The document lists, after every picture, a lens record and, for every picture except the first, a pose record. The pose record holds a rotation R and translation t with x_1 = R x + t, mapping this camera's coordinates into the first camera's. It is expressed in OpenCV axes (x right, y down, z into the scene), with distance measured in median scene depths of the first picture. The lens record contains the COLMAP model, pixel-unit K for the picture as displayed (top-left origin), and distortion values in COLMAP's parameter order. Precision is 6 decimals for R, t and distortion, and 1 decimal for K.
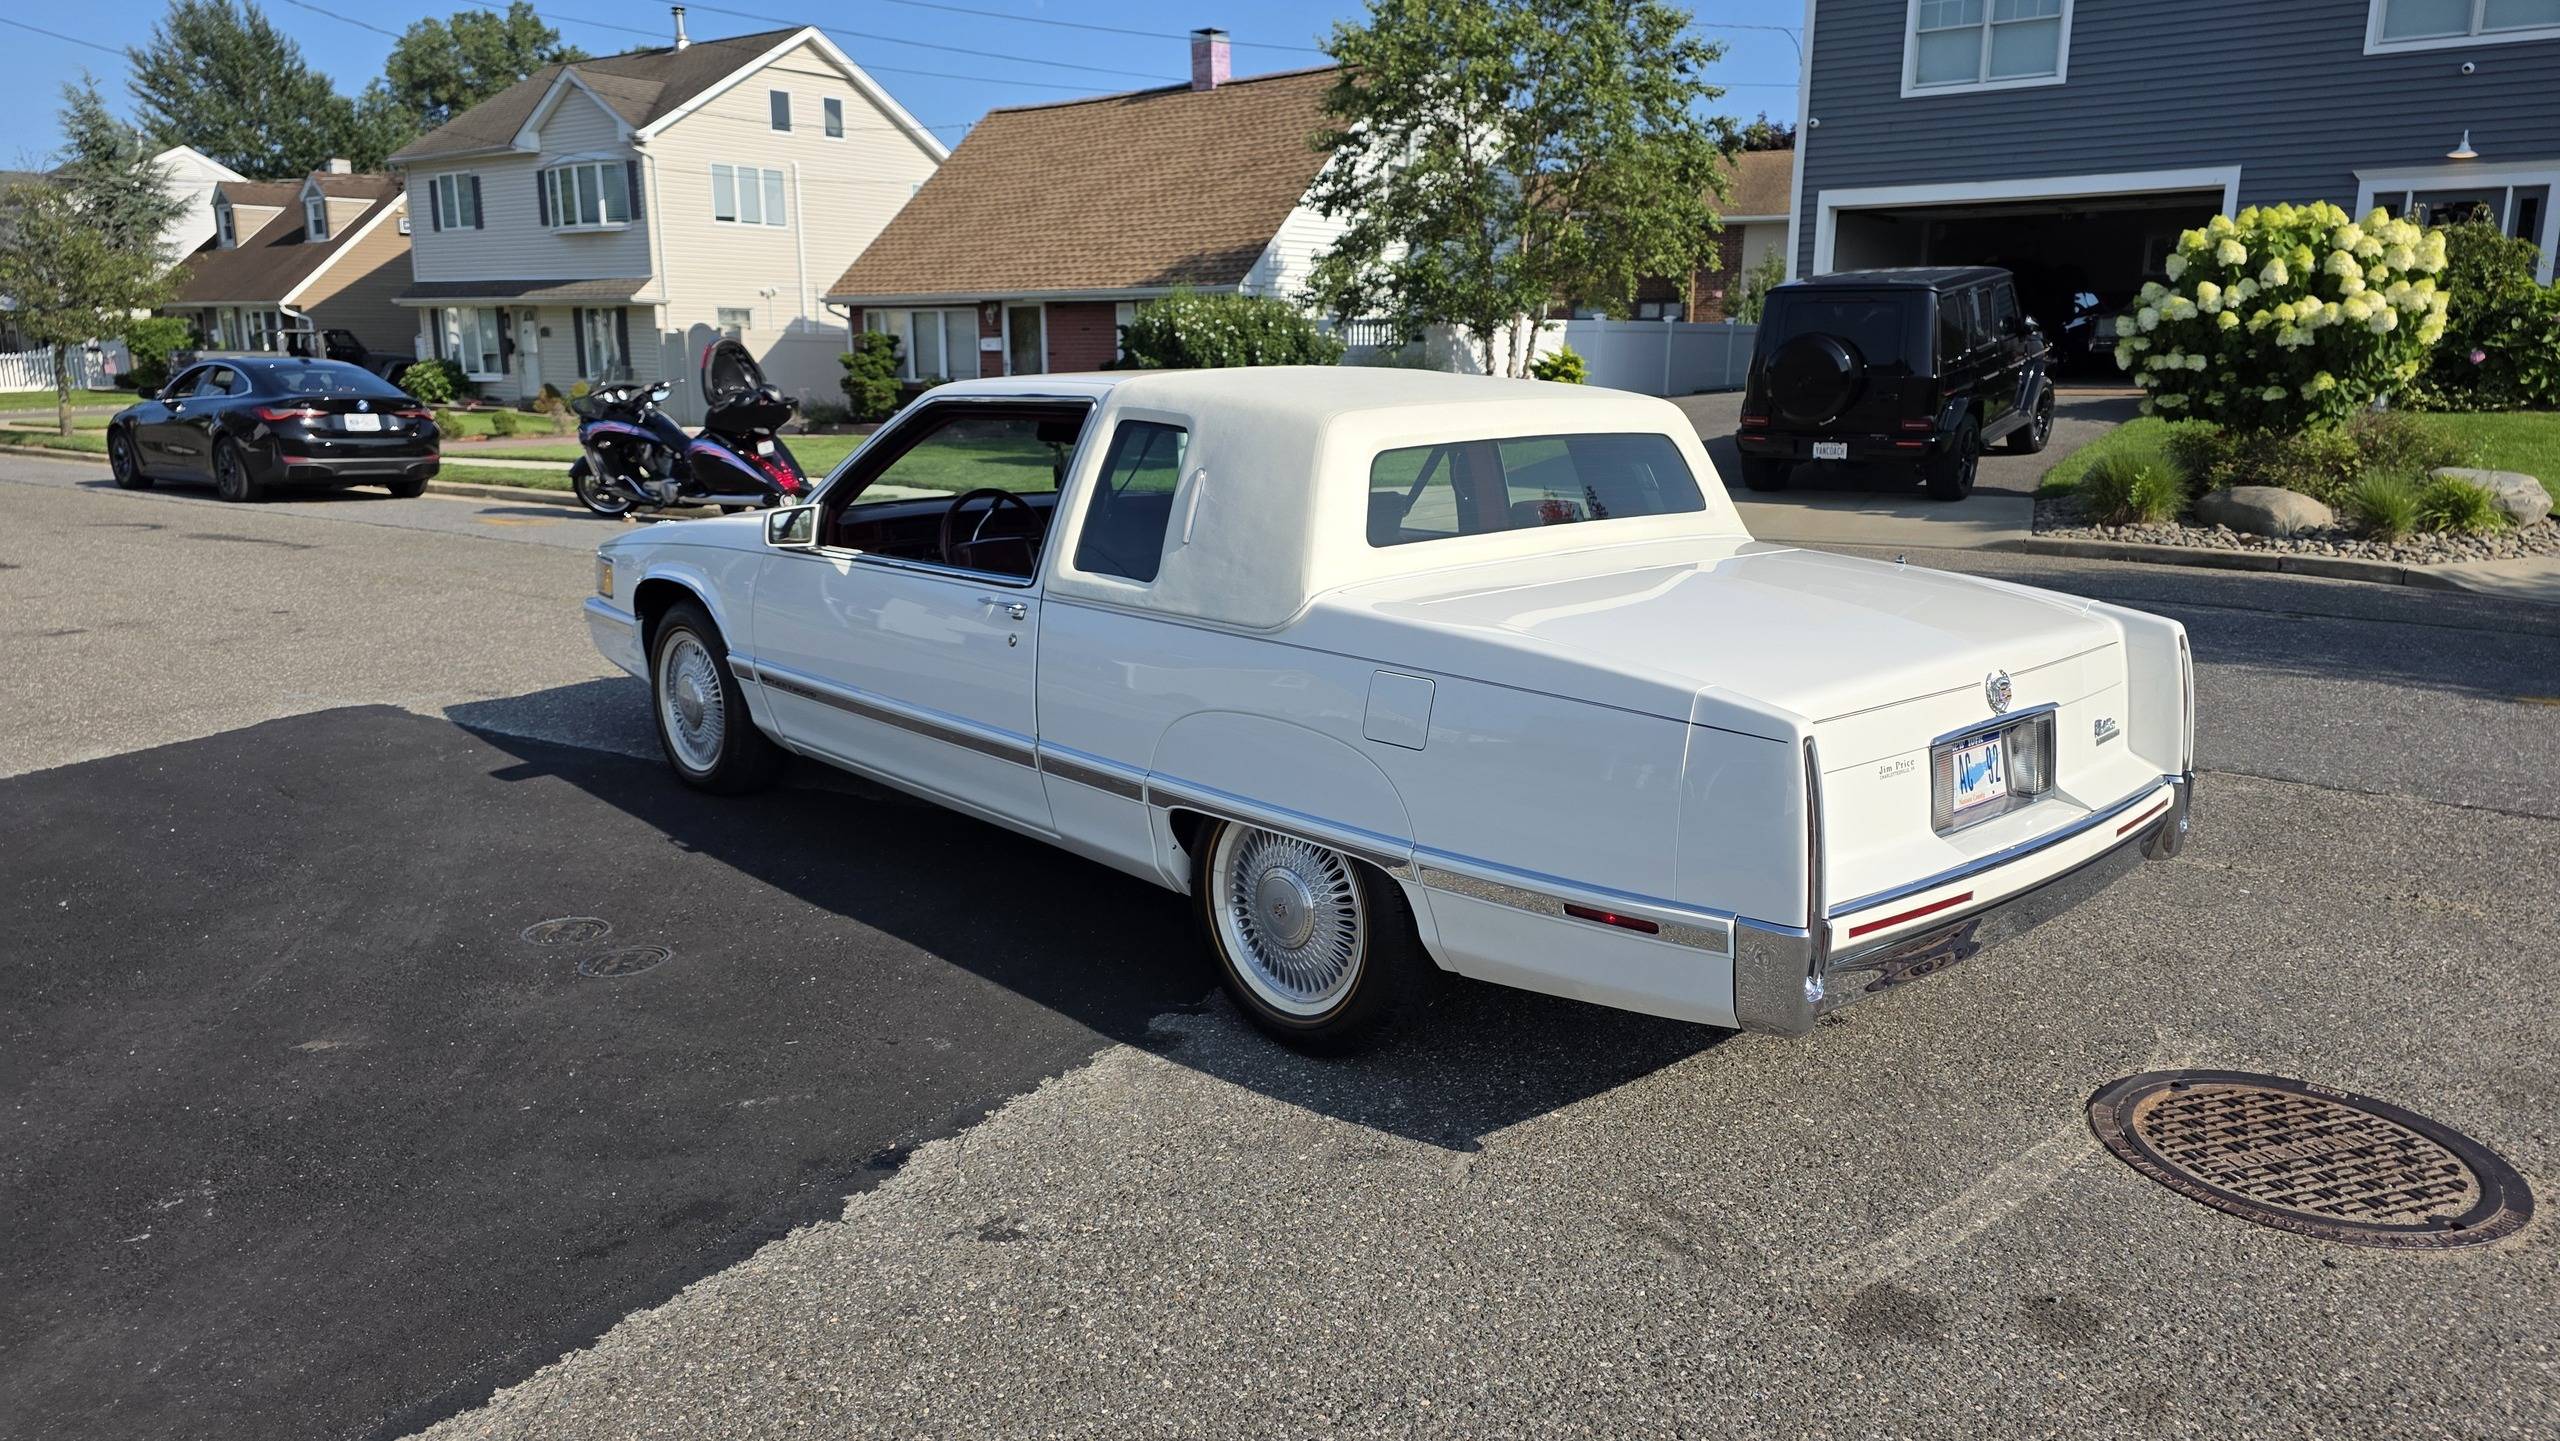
lens RADIAL K [[1734.0, 0, 1252.8], [0, 1734.0, 738.5], [0, 0, 1]] dist [0.049990, -0.040532]
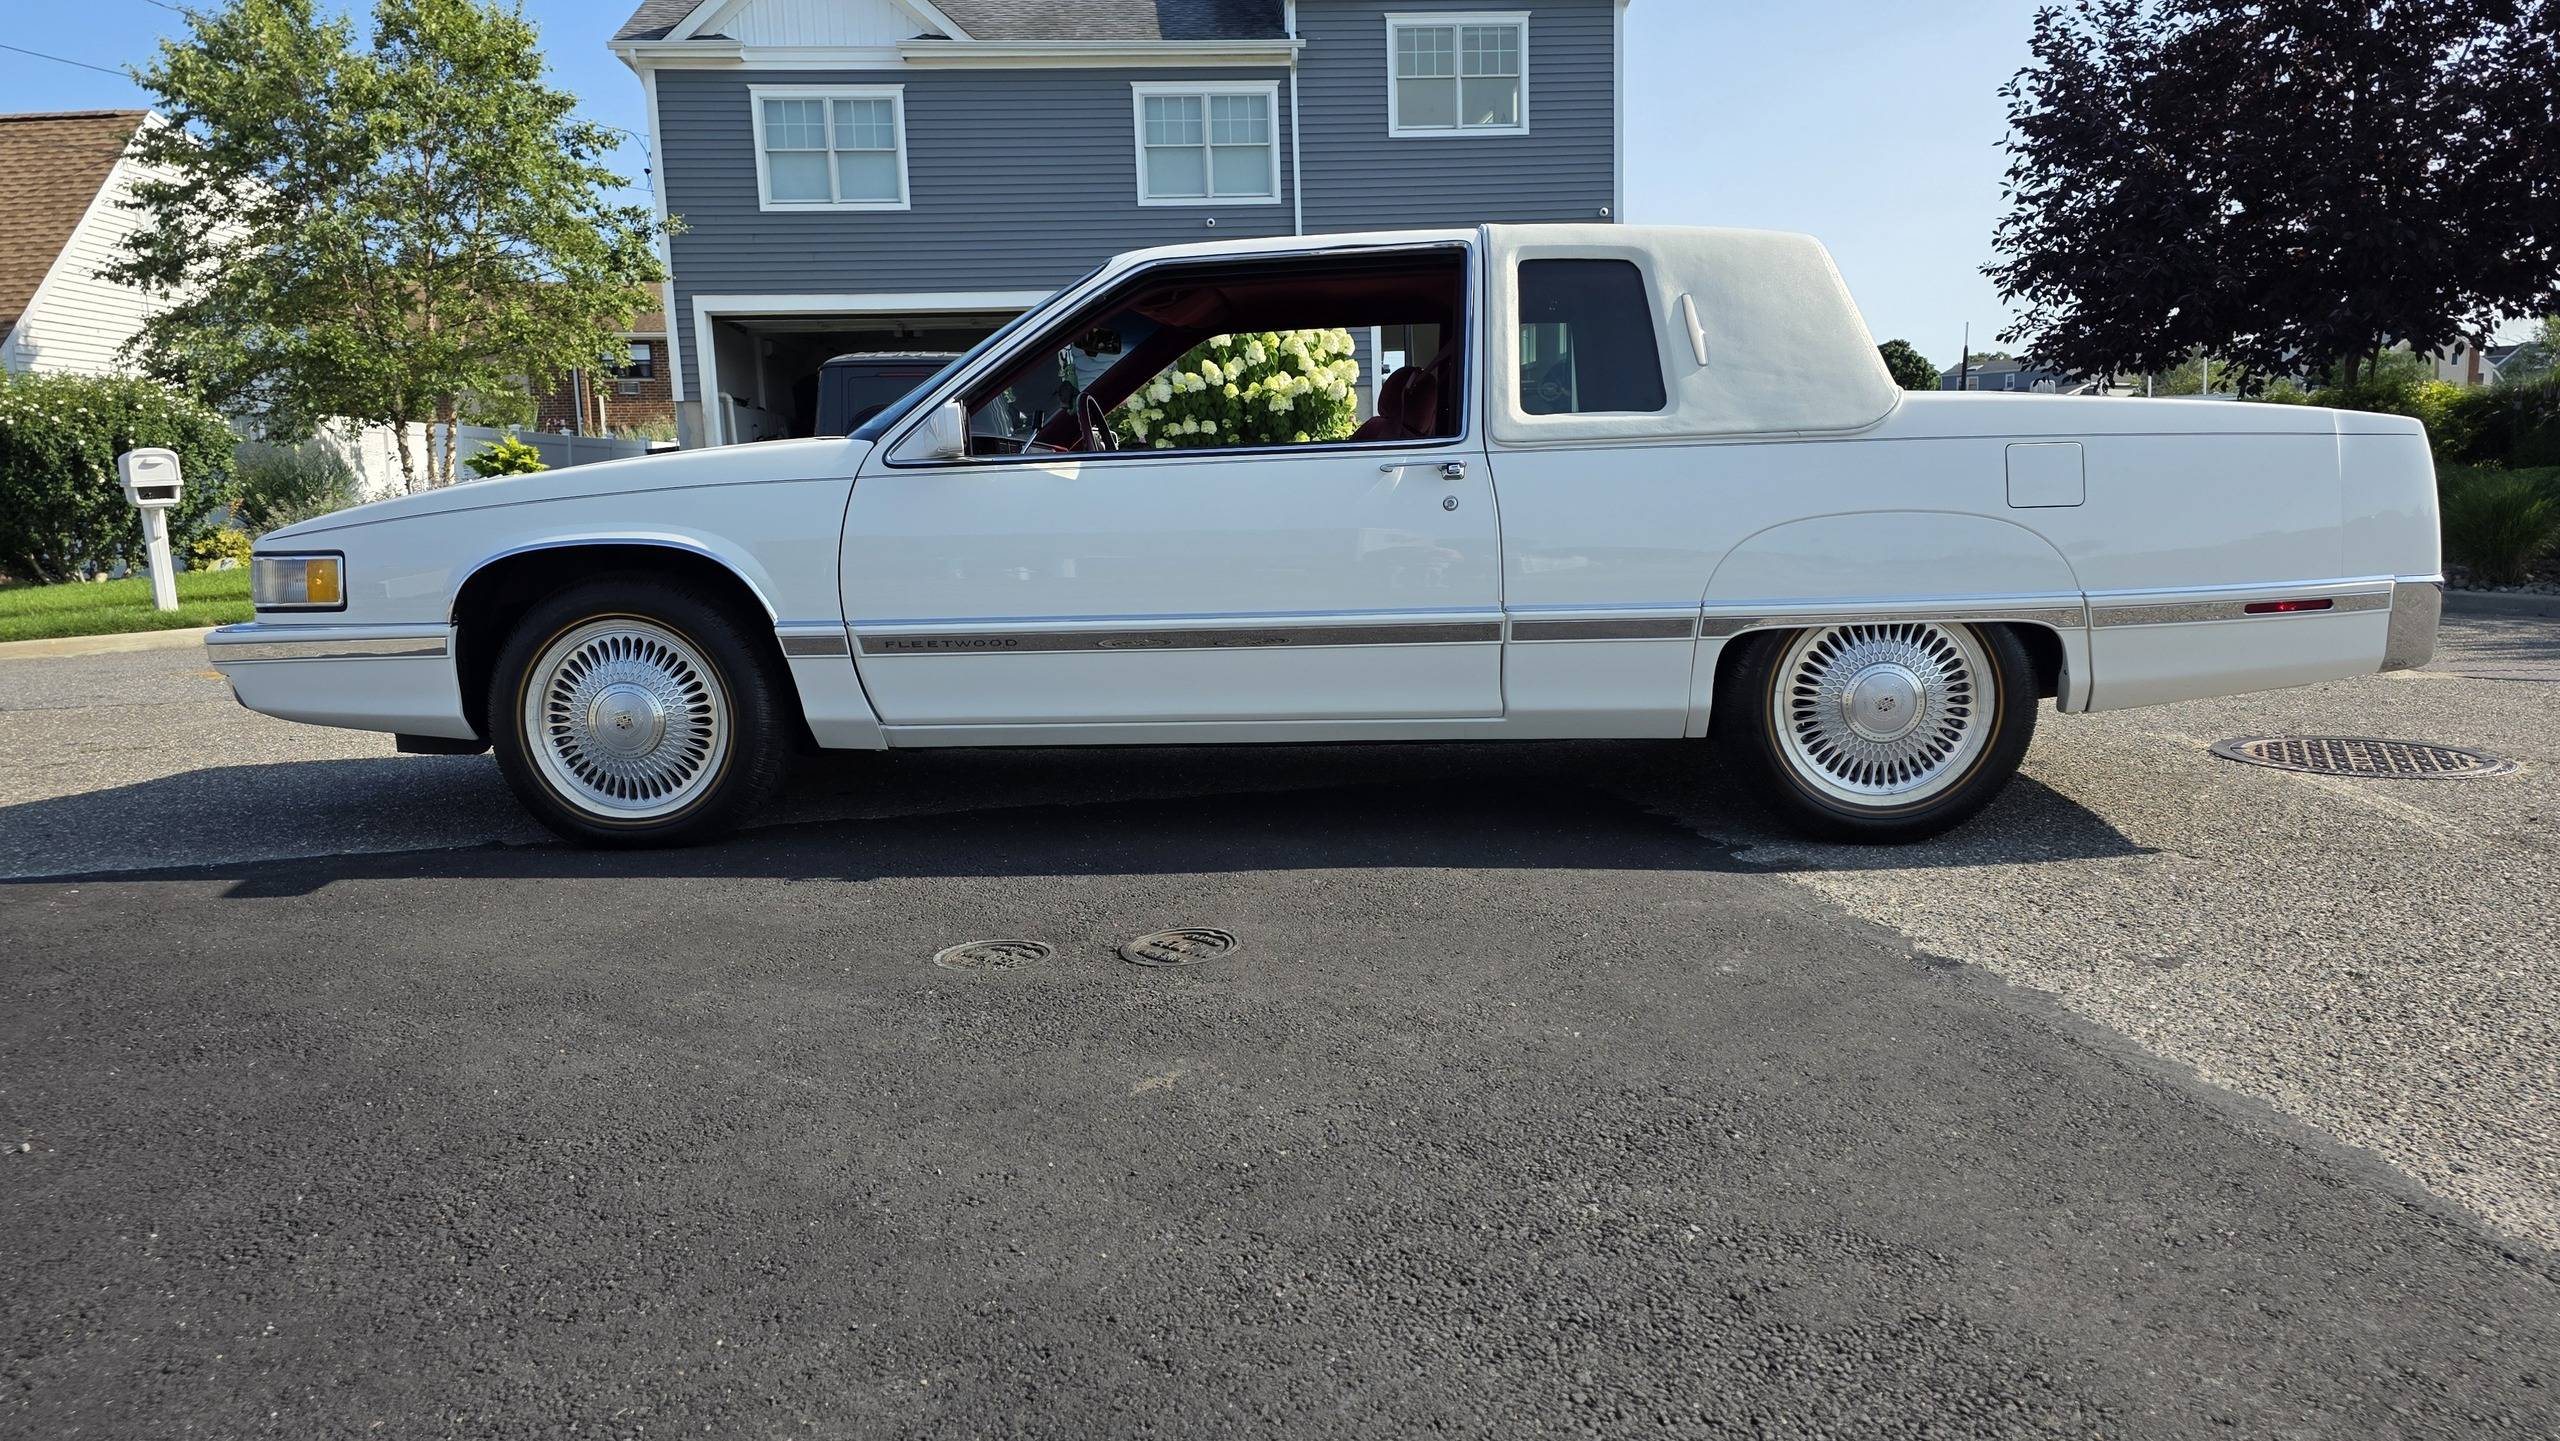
lens RADIAL K [[1734.0, 0, 1278.6], [0, 1734.0, 736.7], [0, 0, 1]] dist [0.049990, -0.040532]
pose [[0.711259, -0.121622, 0.692328, -0.182478], [0.182071, 0.983181, -0.014333, 0.012801], [-0.678941, 0.136247, 0.721440, 0.094637]]
